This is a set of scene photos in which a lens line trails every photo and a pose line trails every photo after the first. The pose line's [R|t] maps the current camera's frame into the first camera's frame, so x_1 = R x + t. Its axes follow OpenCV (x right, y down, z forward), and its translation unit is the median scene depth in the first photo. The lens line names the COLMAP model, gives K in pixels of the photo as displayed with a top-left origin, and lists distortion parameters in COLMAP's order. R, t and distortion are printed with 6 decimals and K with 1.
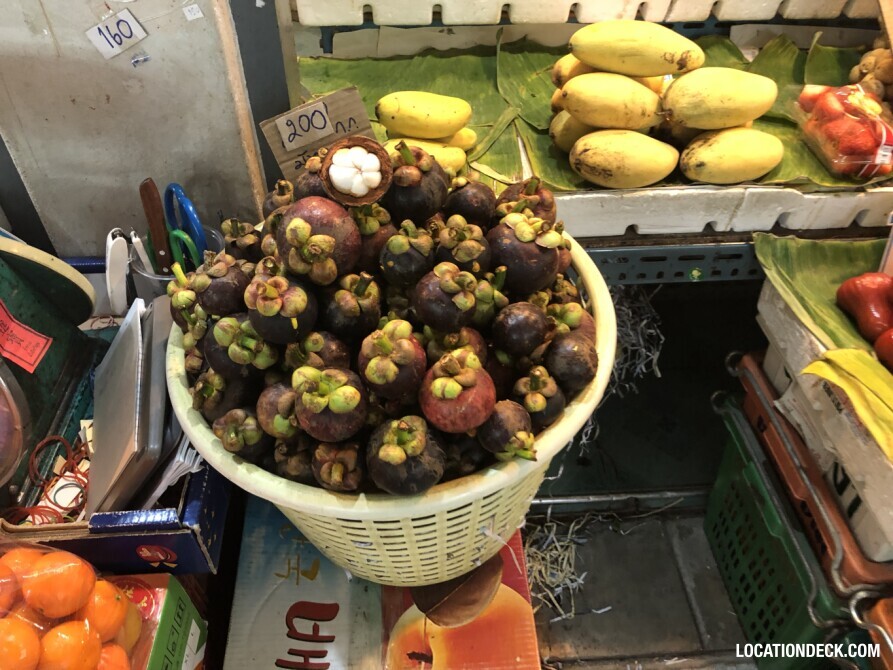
lens RADIAL K [[719.2, 0, 429.9], [0, 719.2, 335.4], [0, 0, 1]] dist [0.009890, -0.005492]
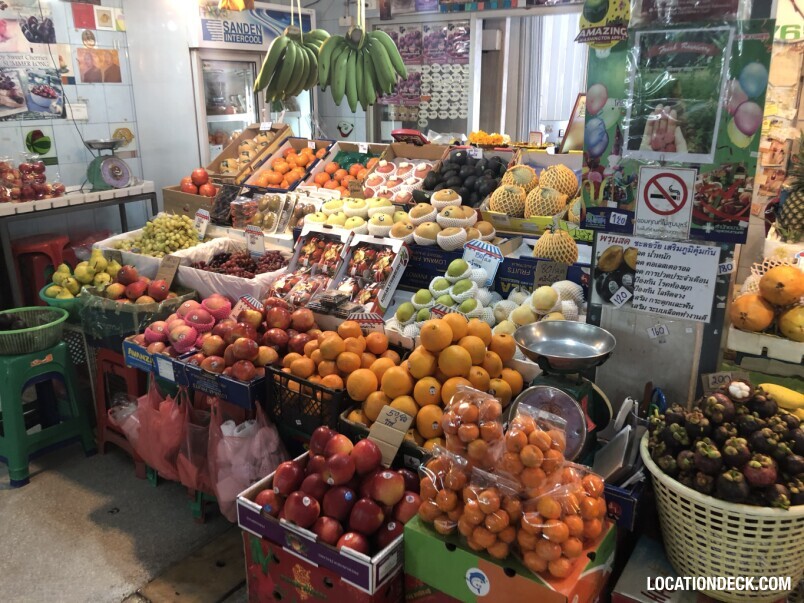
lens RADIAL K [[647.5, 0, 387.1], [0, 647.5, 301.9], [0, 0, 1]] dist [0.009890, -0.005492]
pose [[0.783274, 0.176943, -0.595965, 0.266084], [-0.432033, 0.844250, -0.317160, 0.870007], [0.447024, 0.505899, 0.737723, -1.637236]]
